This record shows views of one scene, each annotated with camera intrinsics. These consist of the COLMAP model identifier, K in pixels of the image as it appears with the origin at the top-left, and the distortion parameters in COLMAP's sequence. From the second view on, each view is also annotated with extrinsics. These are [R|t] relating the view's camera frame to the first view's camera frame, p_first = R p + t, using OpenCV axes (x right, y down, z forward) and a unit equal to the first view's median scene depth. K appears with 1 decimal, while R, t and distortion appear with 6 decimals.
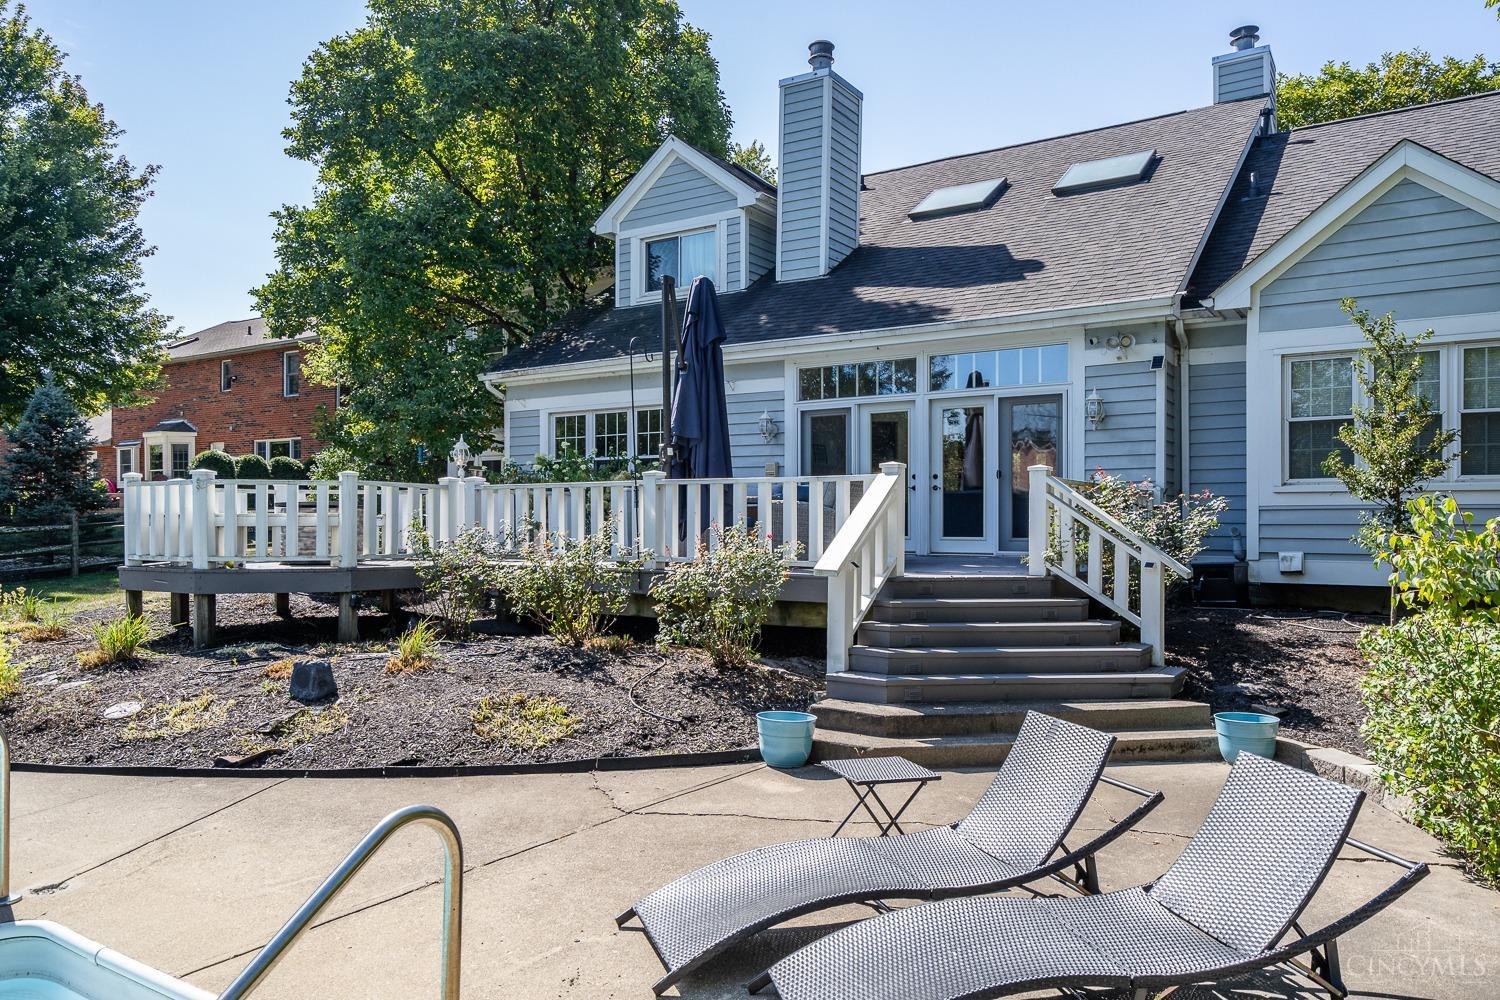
lens RADIAL K [[1029.8, 0, 744.9], [0, 1029.8, 510.6], [0, 0, 1]] dist [0.007487, -0.002135]
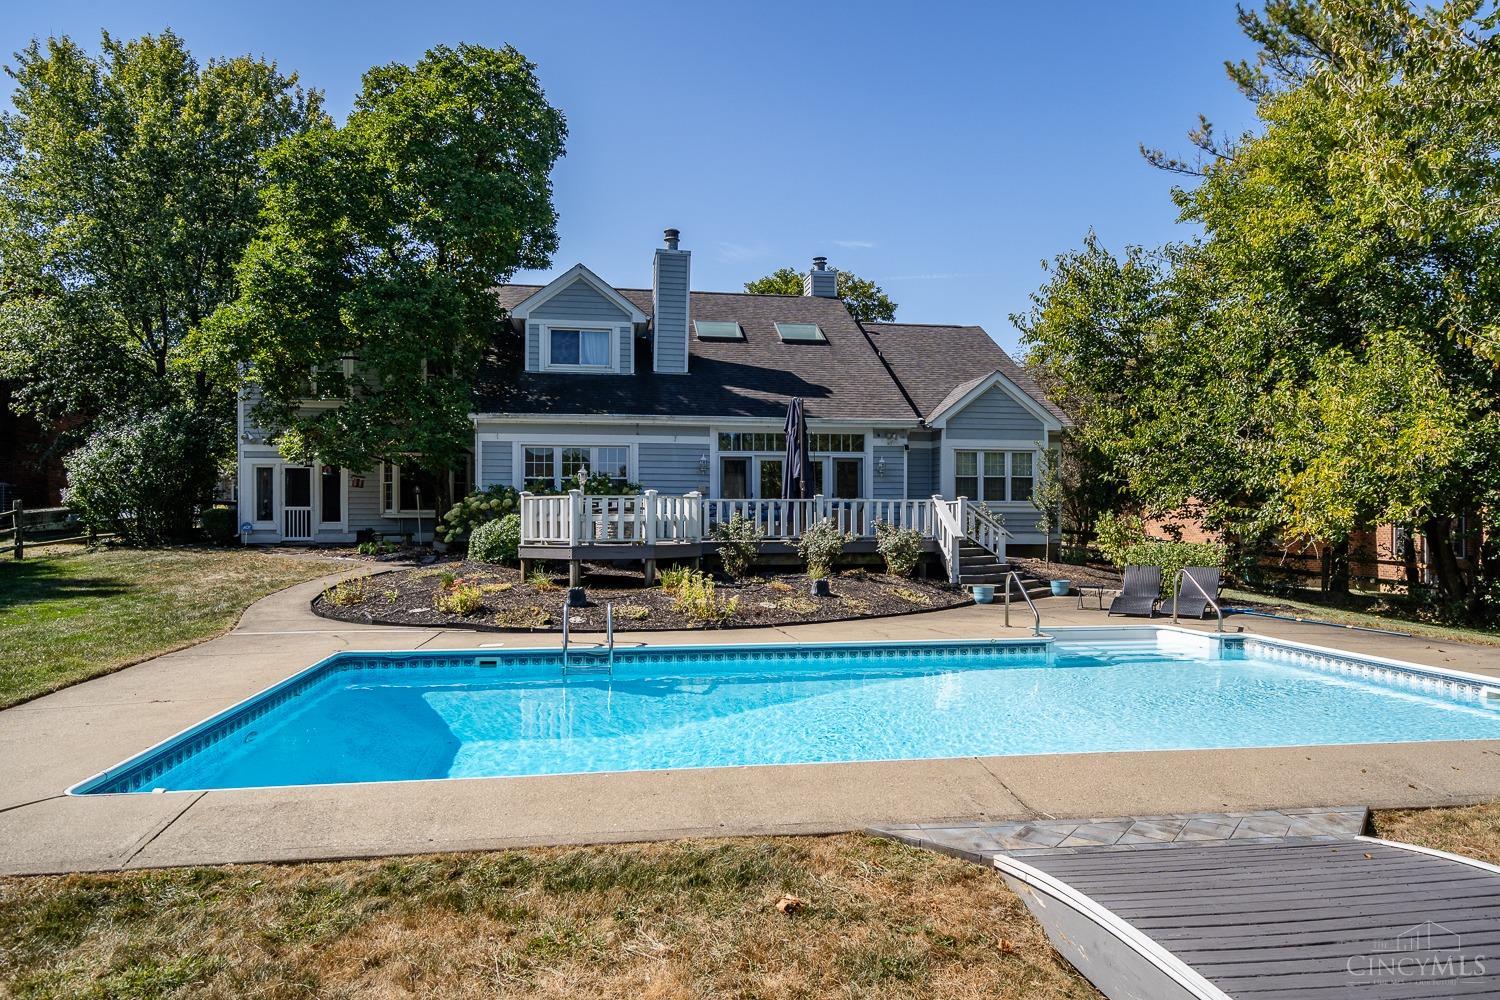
lens RADIAL K [[946.9, 0, 733.5], [0, 946.9, 494.8], [0, 0, 1]] dist [0.005314, -0.002711]
pose [[0.745355, 0.017129, 0.666448, -1.036831], [-0.003980, 0.999766, -0.021245, 0.002728], [-0.666656, 0.013183, 0.745249, -0.228100]]
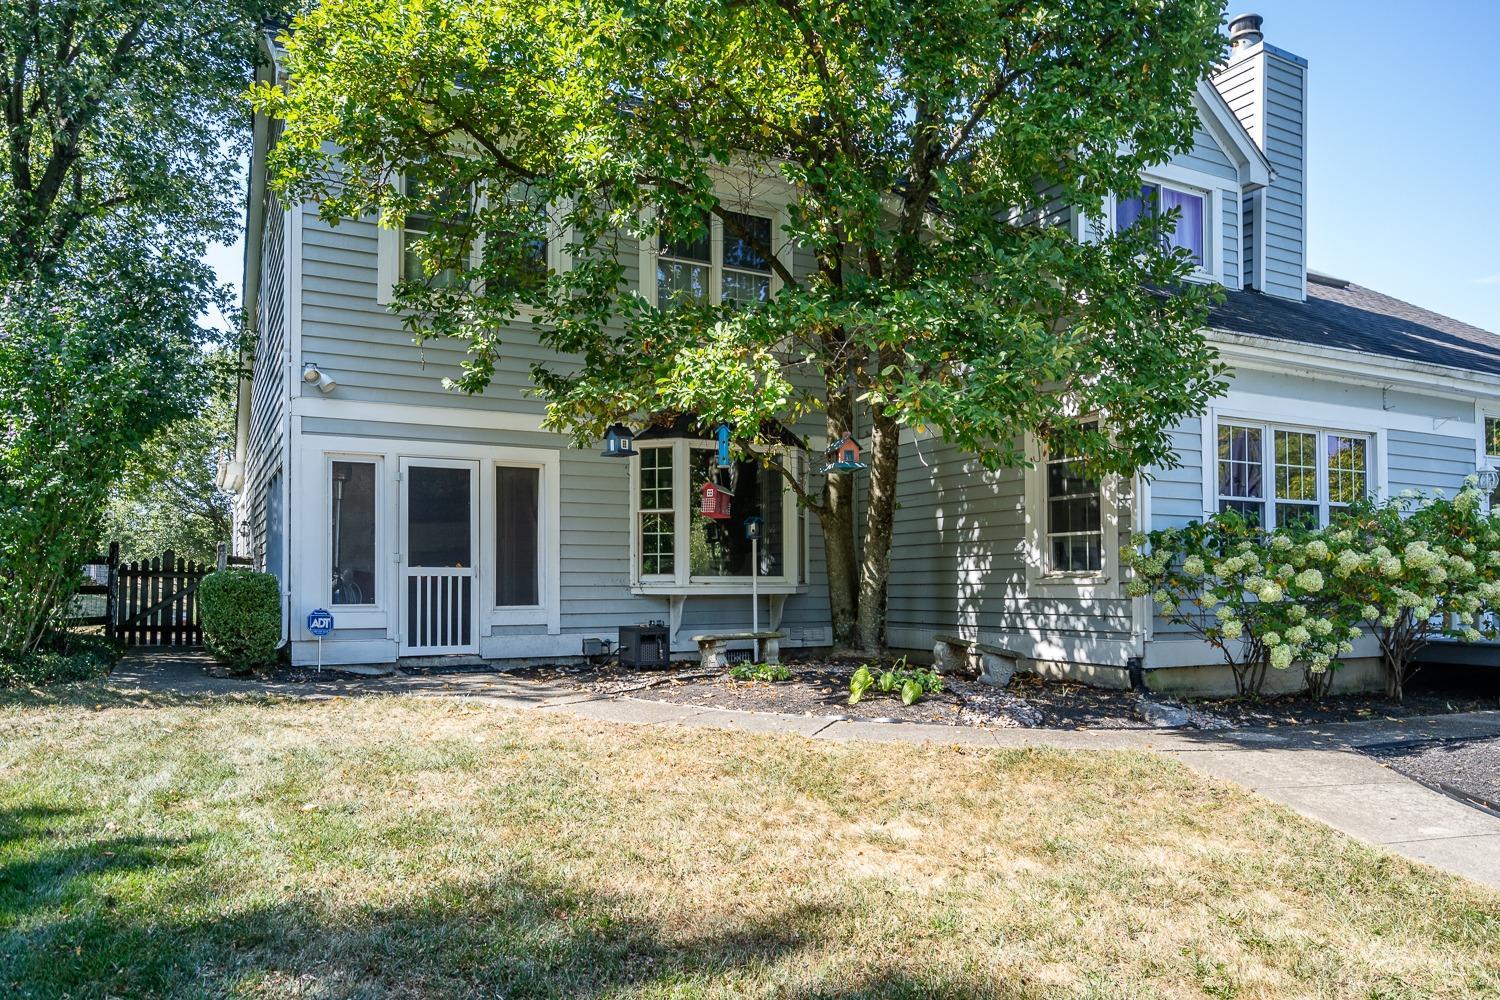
lens RADIAL K [[1029.8, 0, 738.8], [0, 1029.8, 532.3], [0, 0, 1]] dist [0.007487, -0.002135]
pose [[0.482468, 0.041218, 0.874943, -1.008525], [-0.002809, 0.998960, -0.045512, -0.001672], [-0.875909, 0.019500, 0.482082, 1.162552]]
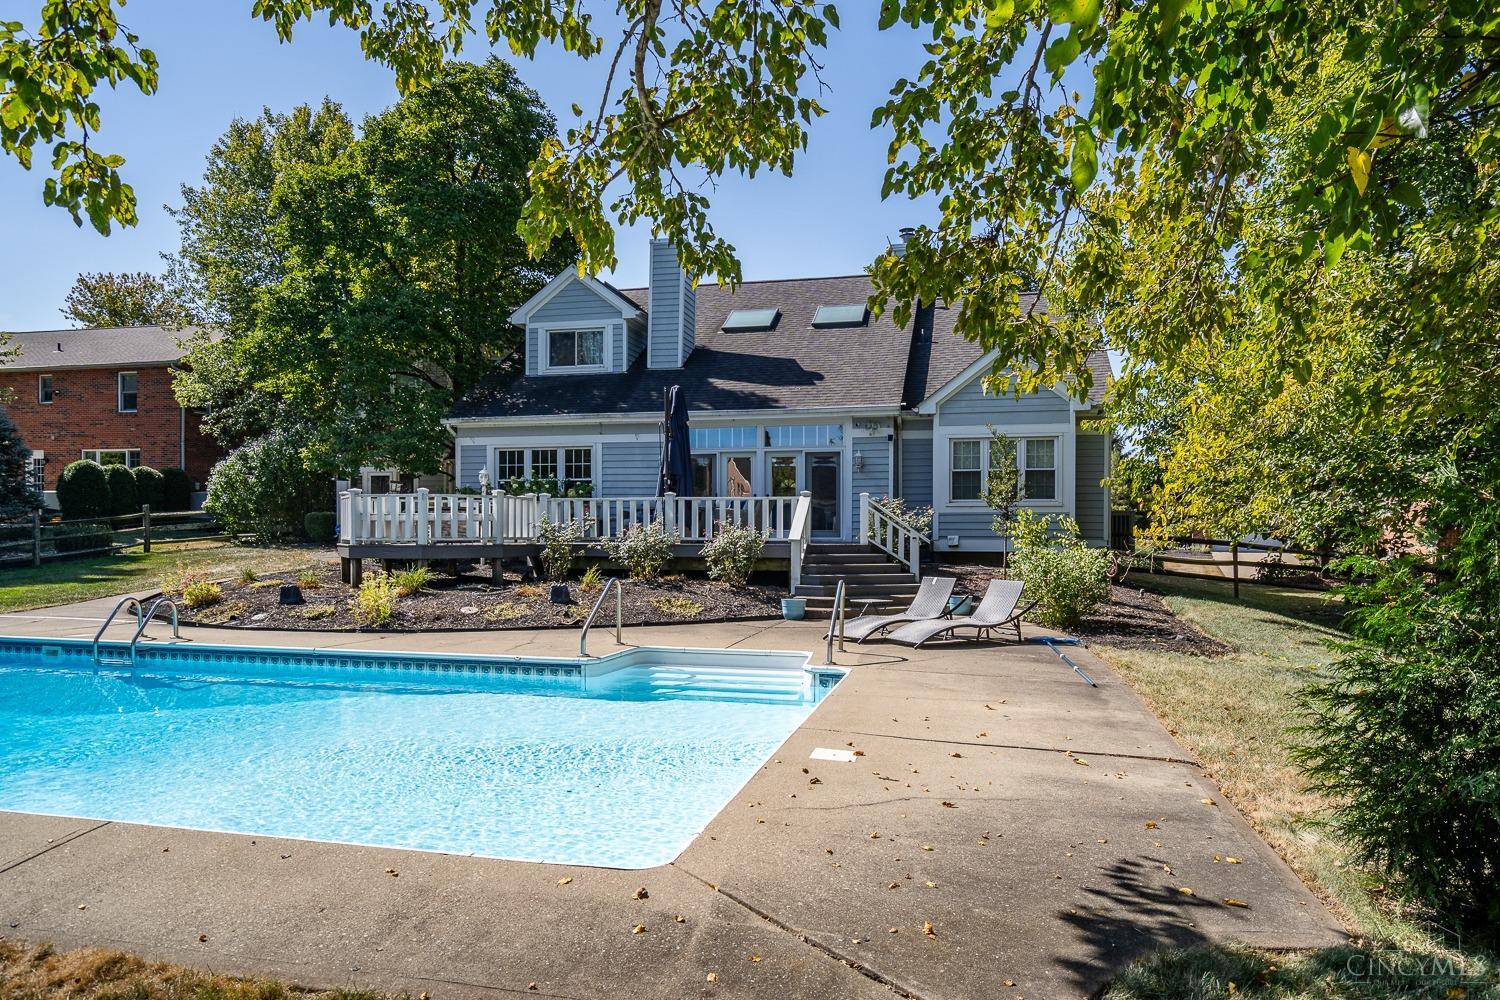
lens RADIAL K [[946.9, 0, 731.6], [0, 946.9, 522.1], [0, 0, 1]] dist [0.005314, -0.002711]
pose [[0.943962, 0.003872, 0.330031, -0.385461], [-0.004706, 0.999987, 0.001726, 0.009338], [-0.330020, -0.003182, 0.943969, -0.475435]]
